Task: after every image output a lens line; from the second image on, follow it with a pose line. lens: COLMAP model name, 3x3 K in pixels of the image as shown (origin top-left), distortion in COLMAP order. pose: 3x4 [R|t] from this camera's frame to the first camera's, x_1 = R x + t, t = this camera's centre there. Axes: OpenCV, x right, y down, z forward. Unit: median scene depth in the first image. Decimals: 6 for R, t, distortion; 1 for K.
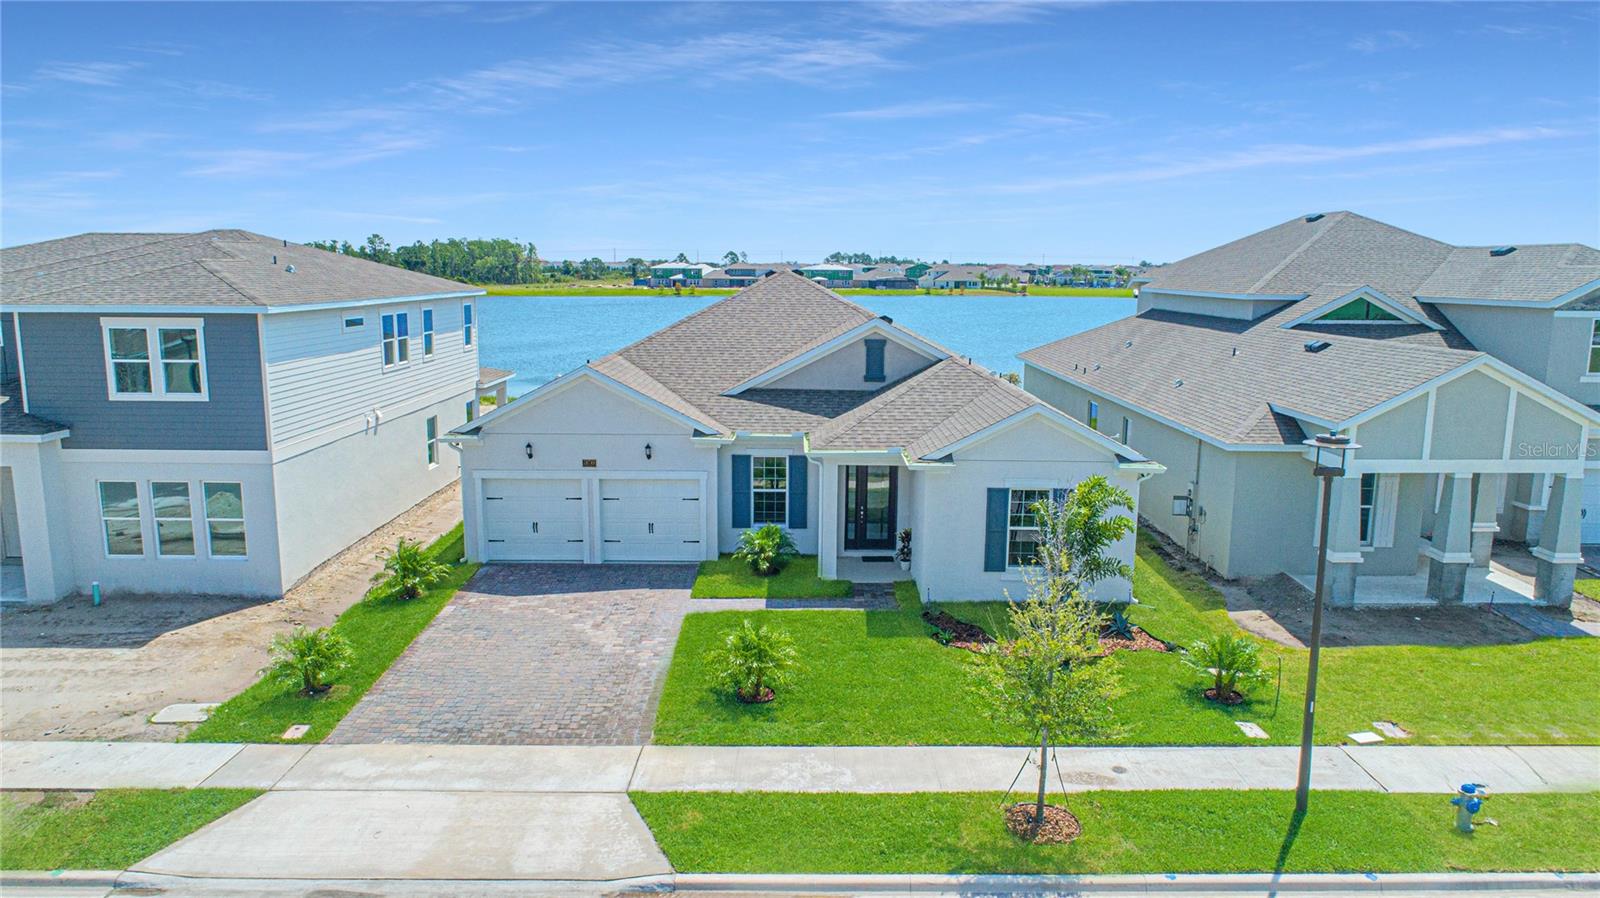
lens RADIAL K [[1109.0, 0, 800.0], [0, 1109.0, 449.0], [0, 0, 1]] dist [-0.010562, 0.002668]
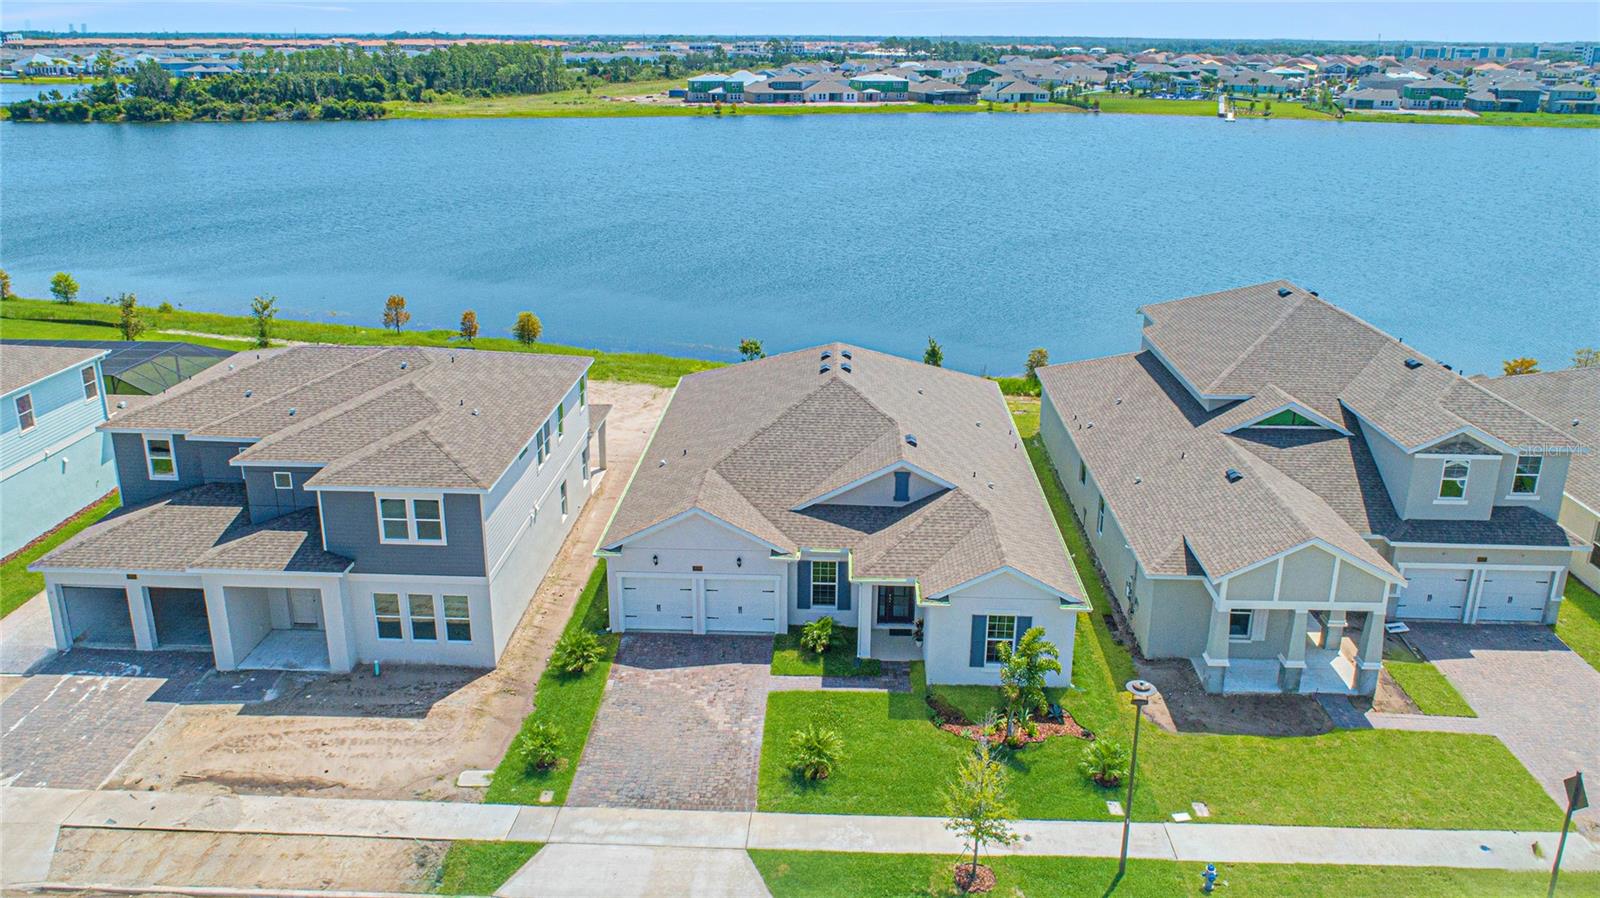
lens RADIAL K [[1173.8, 0, 800.0], [0, 1173.8, 449.0], [0, 0, 1]] dist [-0.006745, -0.000188]
pose [[0.999162, 0.012409, -0.038996, -0.002375], [-0.006661, 0.989523, 0.144218, -0.410492], [0.040377, -0.143838, 0.988777, -0.528417]]
